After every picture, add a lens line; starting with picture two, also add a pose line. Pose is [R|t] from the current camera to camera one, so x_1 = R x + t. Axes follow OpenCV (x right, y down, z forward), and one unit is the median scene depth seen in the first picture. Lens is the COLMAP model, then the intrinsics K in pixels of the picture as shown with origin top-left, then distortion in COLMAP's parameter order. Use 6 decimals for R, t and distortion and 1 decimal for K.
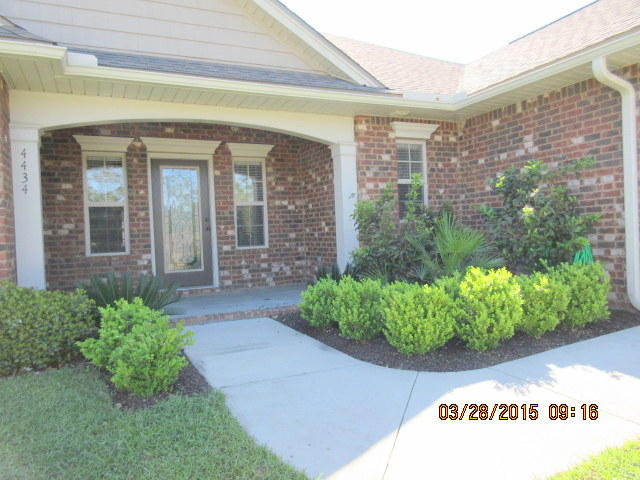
lens RADIAL K [[475.2, 0, 321.3], [0, 475.2, 240.8], [0, 0, 1]] dist [0.000303, -0.000249]
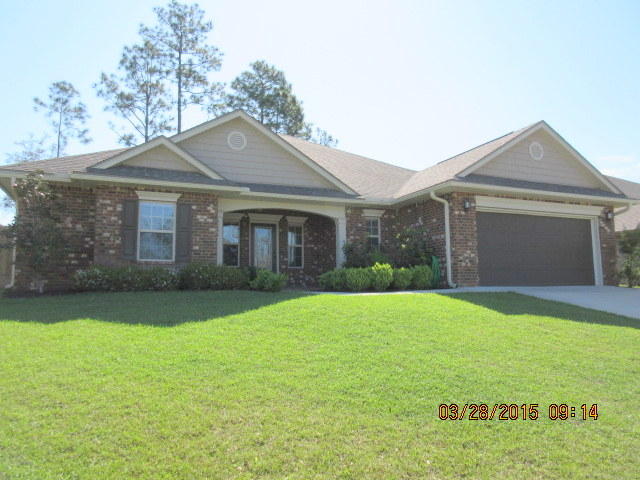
lens RADIAL K [[475.2, 0, 325.4], [0, 475.2, 237.2], [0, 0, 1]] dist [0.000303, -0.000249]
pose [[0.999216, 0.023701, -0.031698, 0.047440], [-0.027725, 0.990700, -0.133213, 0.176875], [0.028246, 0.133988, 0.990580, -1.167428]]
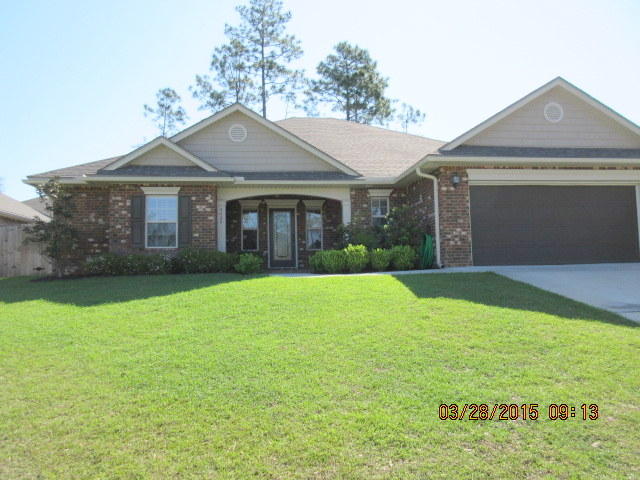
lens RADIAL K [[475.2, 0, 325.6], [0, 475.2, 240.0], [0, 0, 1]] dist [0.000303, -0.000249]
pose [[0.949833, -0.004128, -0.312730, 0.641151], [-0.020760, 0.996876, -0.076212, 0.151505], [0.312068, 0.078881, 0.946780, -1.108340]]
